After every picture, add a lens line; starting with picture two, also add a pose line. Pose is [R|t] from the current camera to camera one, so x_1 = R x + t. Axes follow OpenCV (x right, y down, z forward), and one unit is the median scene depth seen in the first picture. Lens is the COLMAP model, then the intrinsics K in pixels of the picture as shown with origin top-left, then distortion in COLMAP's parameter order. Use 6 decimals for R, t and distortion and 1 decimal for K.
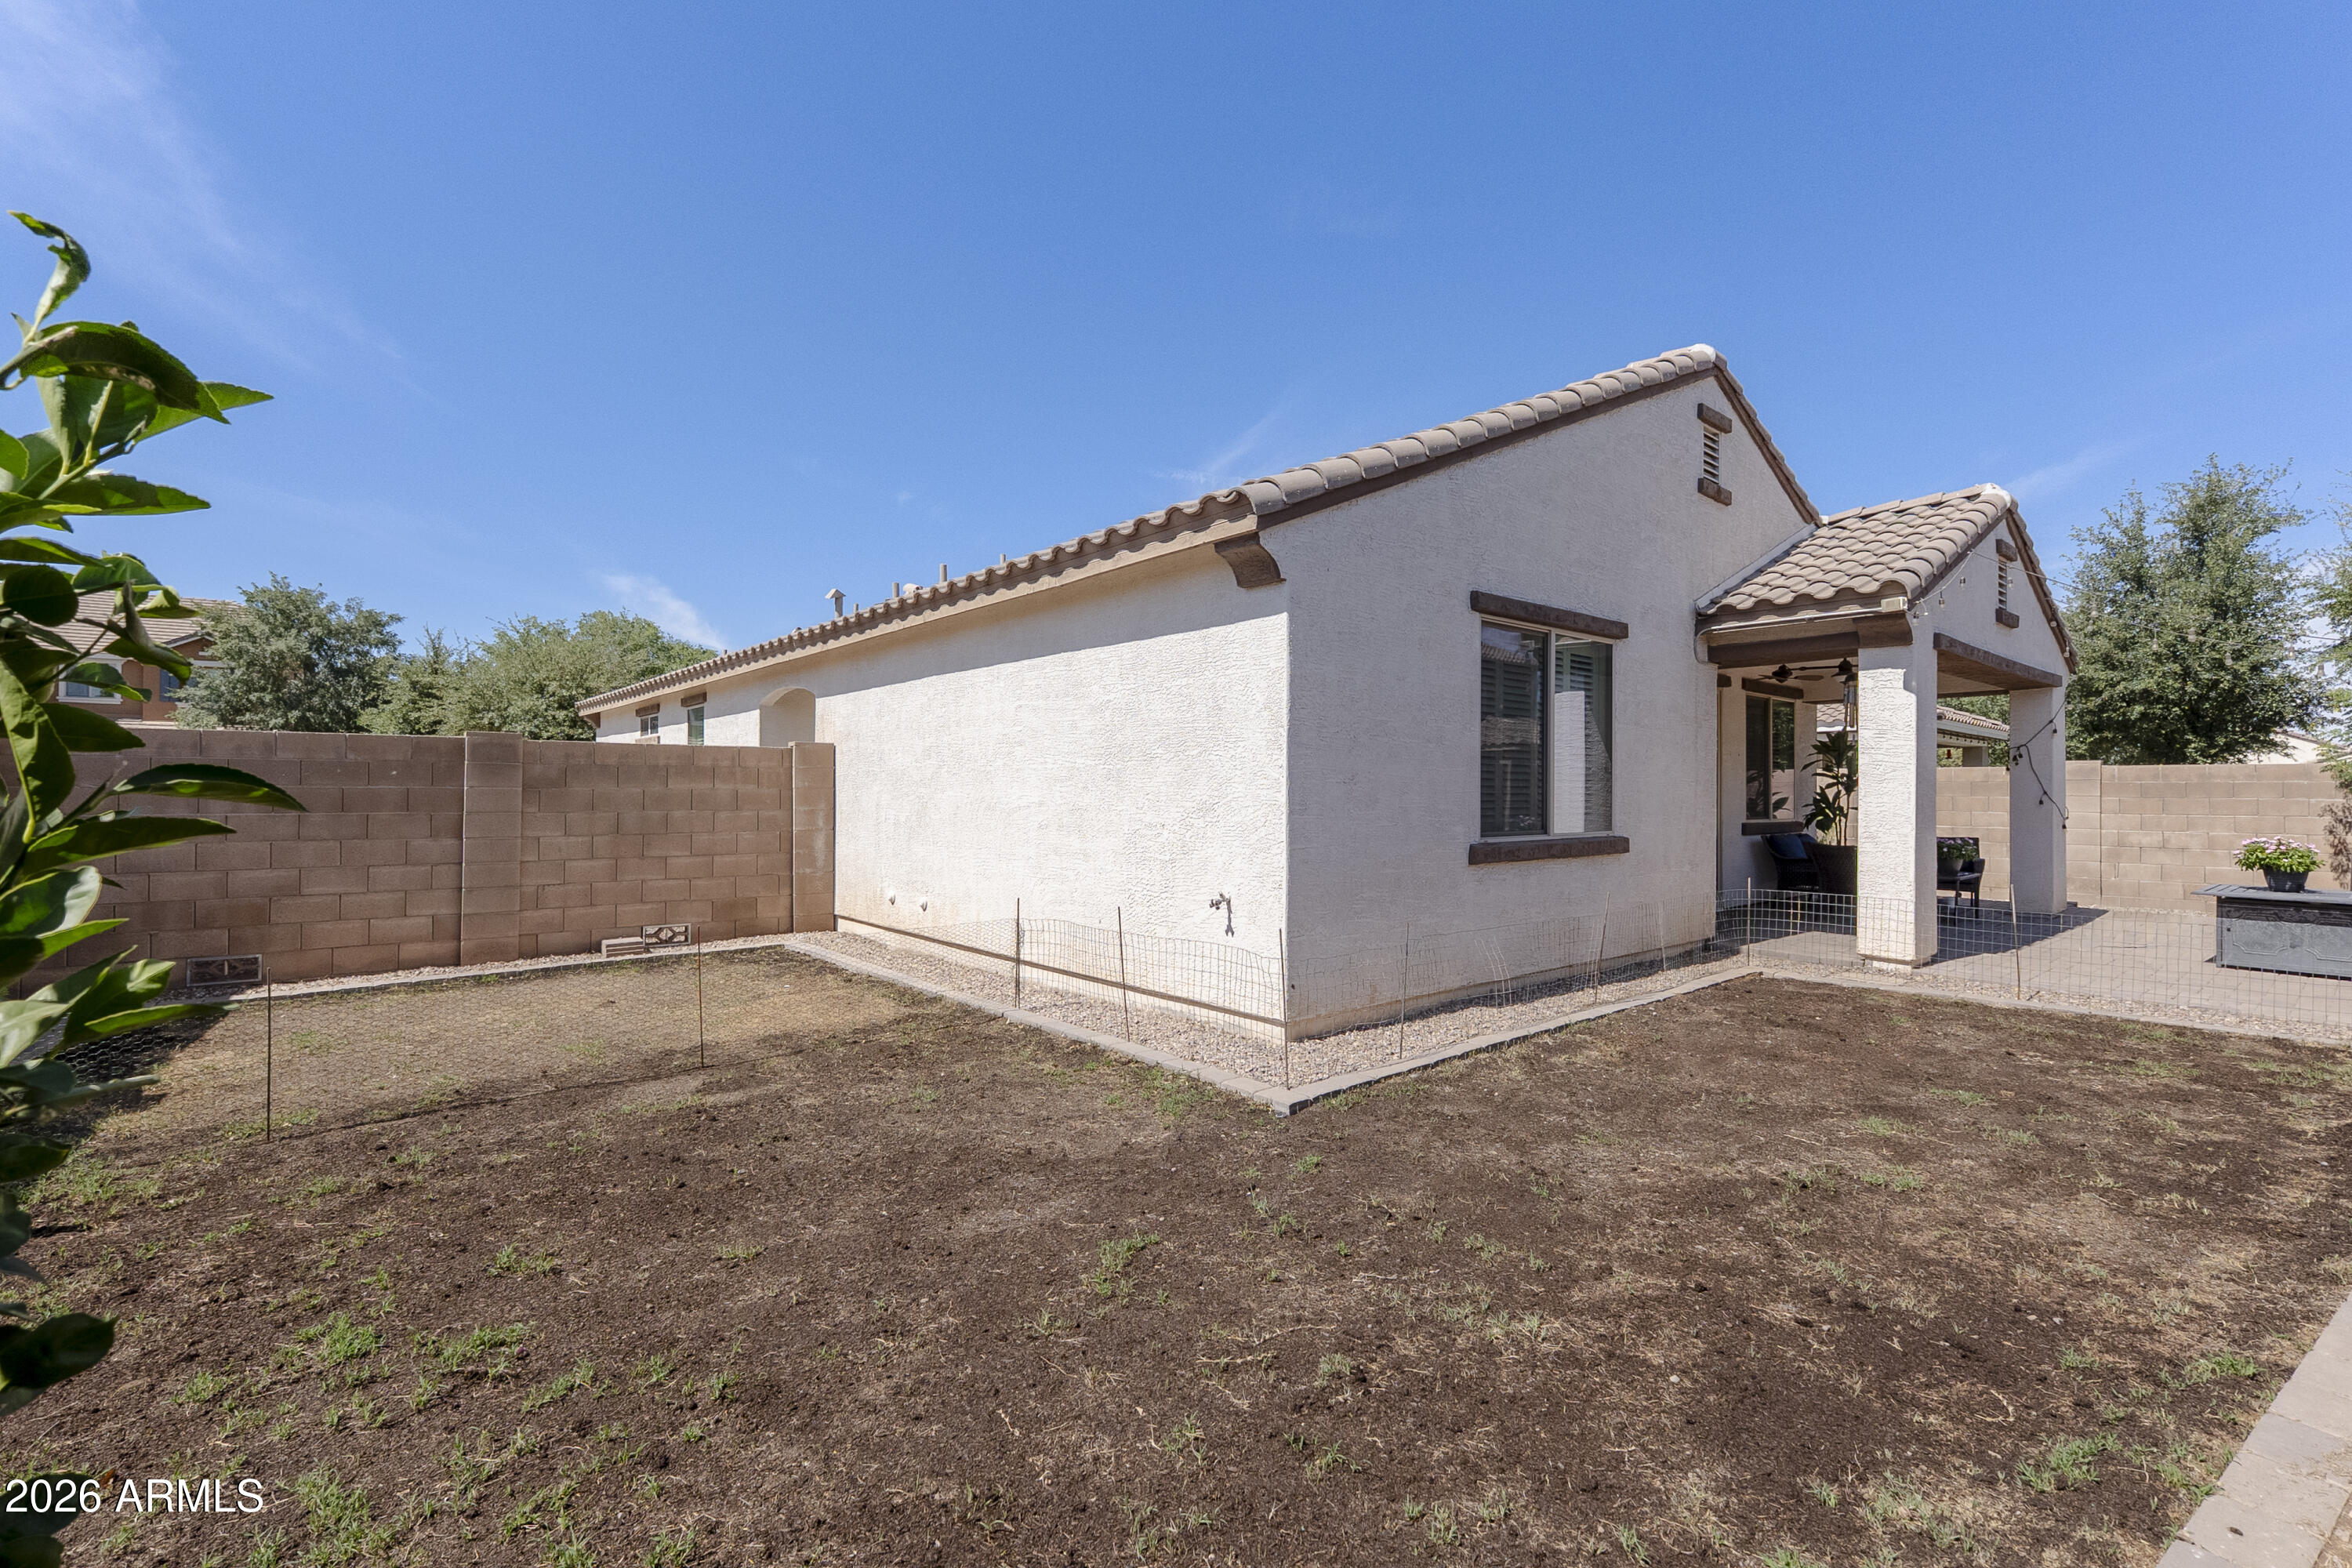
lens RADIAL K [[1025.3, 0, 1180.7], [0, 1025.3, 776.9], [0, 0, 1]] dist [-0.000075, 0.003529]
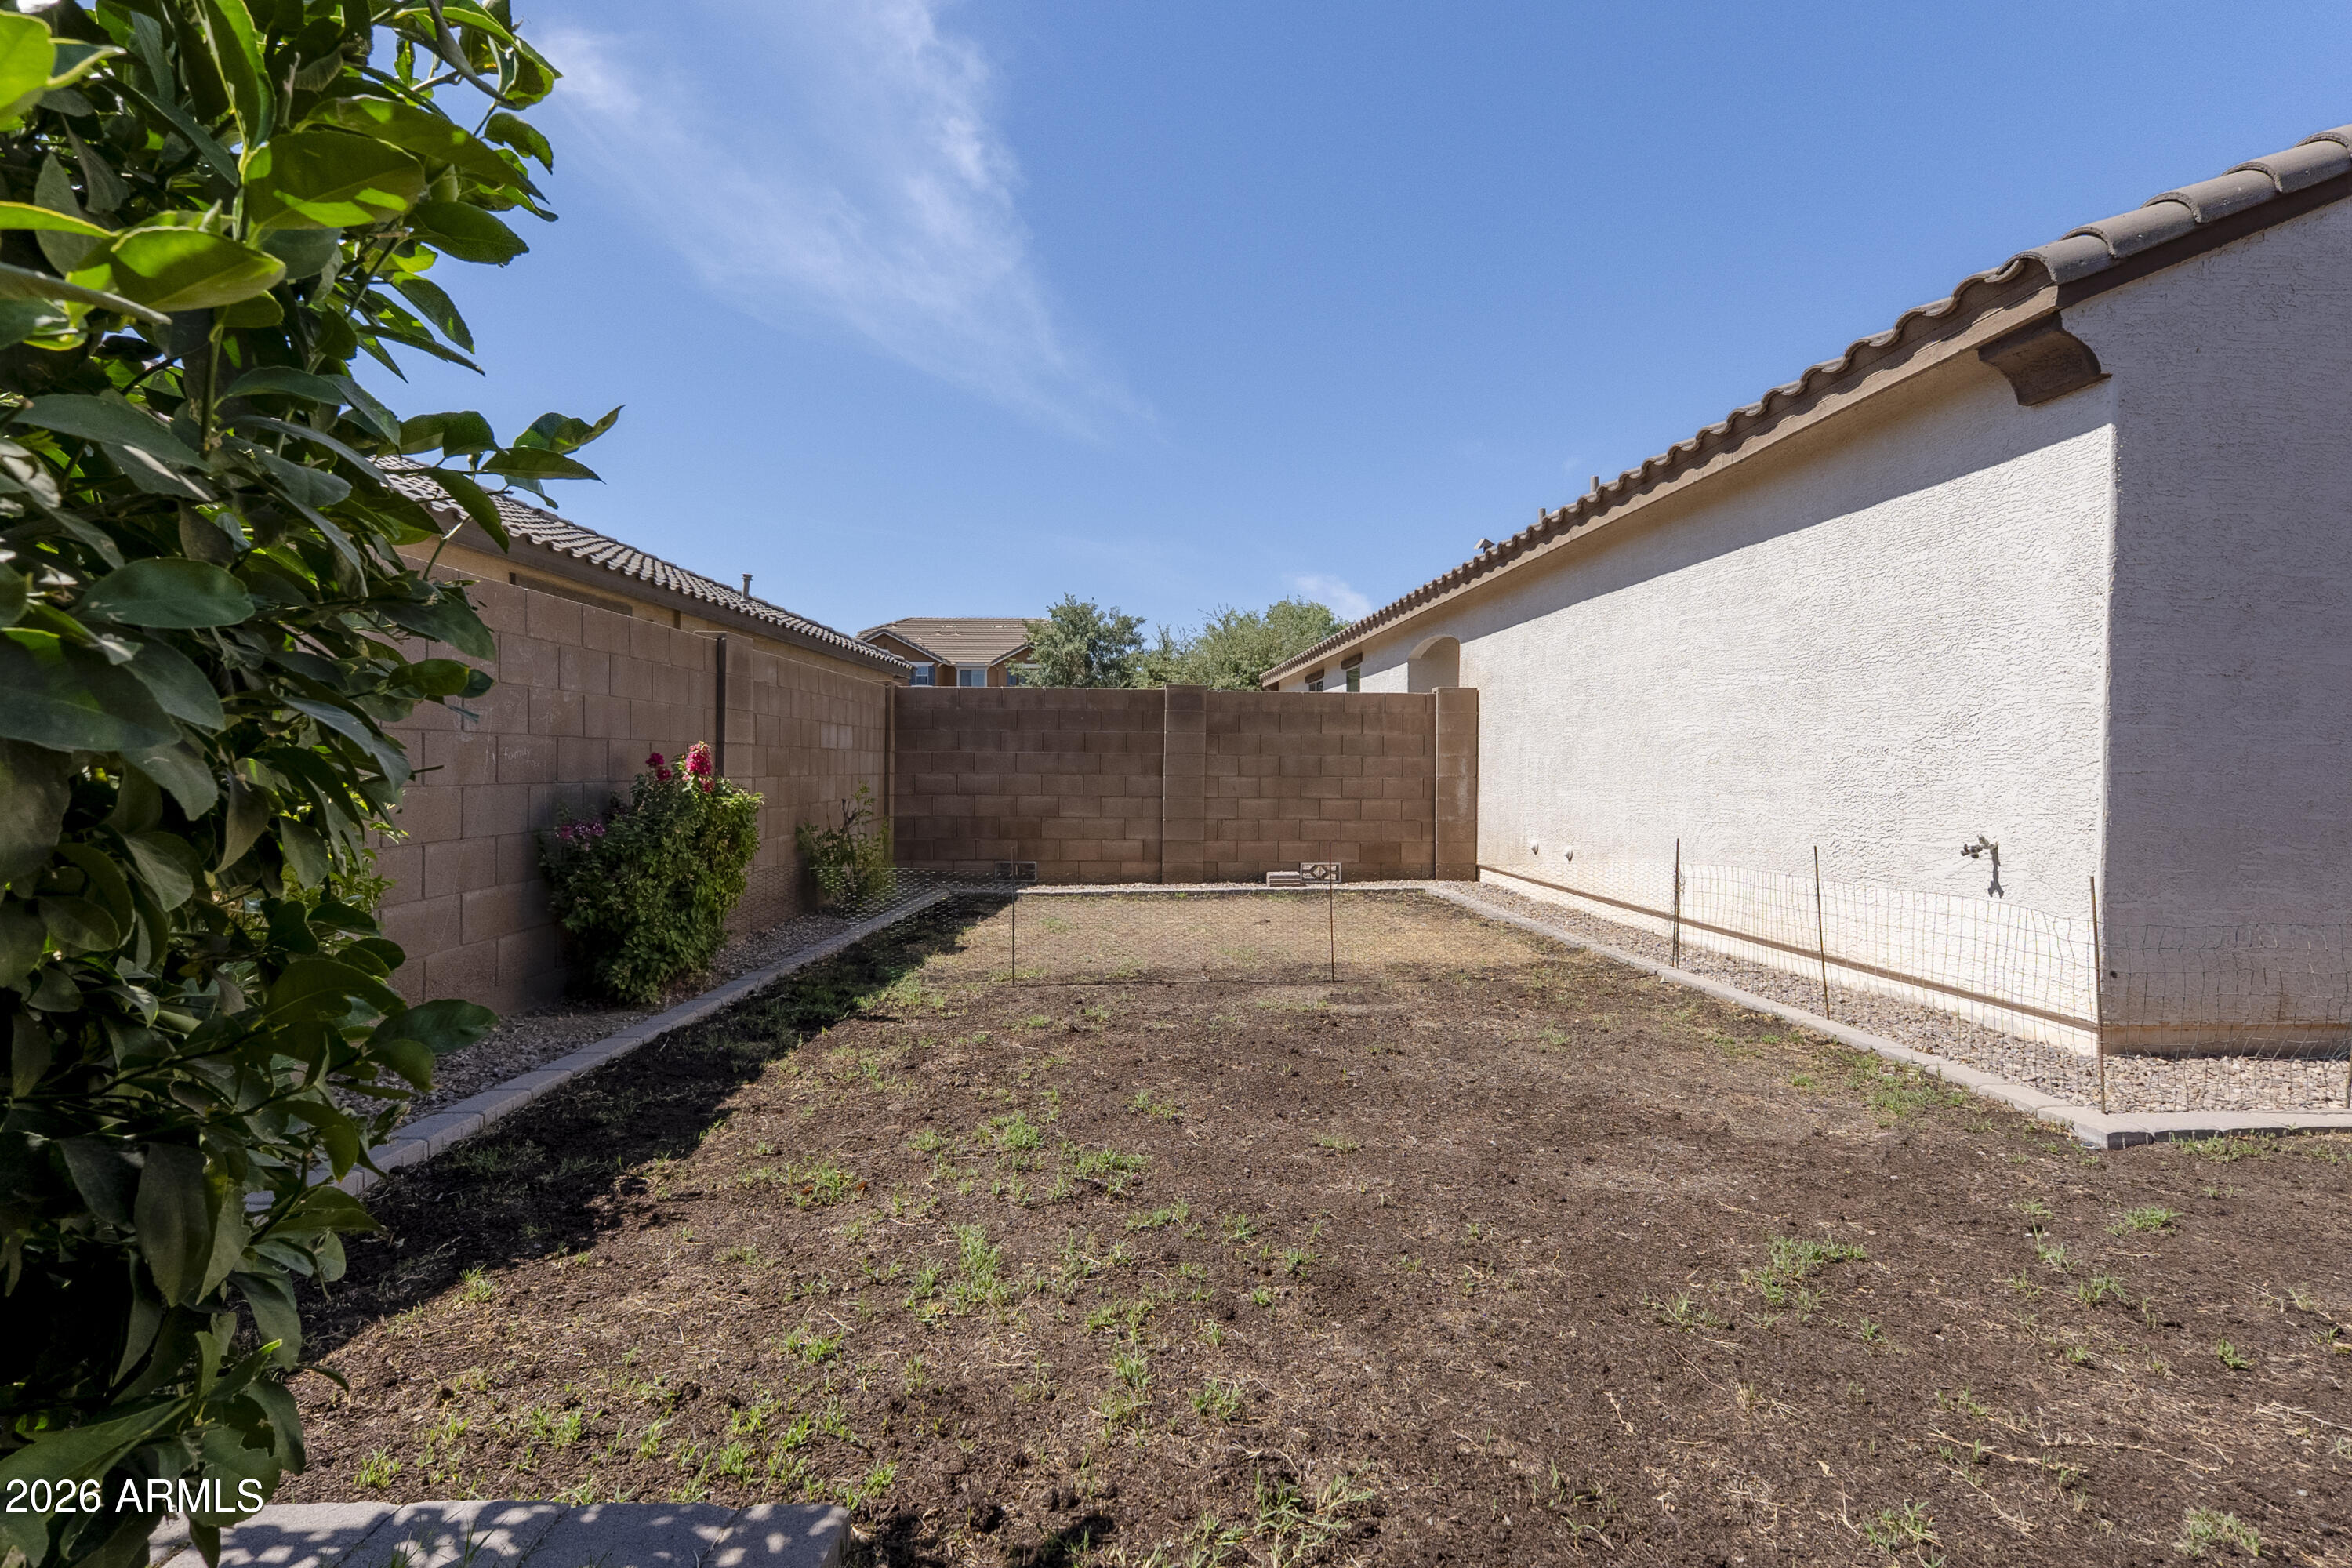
lens RADIAL K [[1020.8, 0, 1189.0], [0, 1020.8, 785.4], [0, 0, 1]] dist [-0.001723, 0.003101]
pose [[0.813374, 0.011996, -0.581618, 0.003287], [-0.002566, 0.999852, 0.017033, 0.074727], [0.581736, -0.012362, 0.813284, 0.100017]]
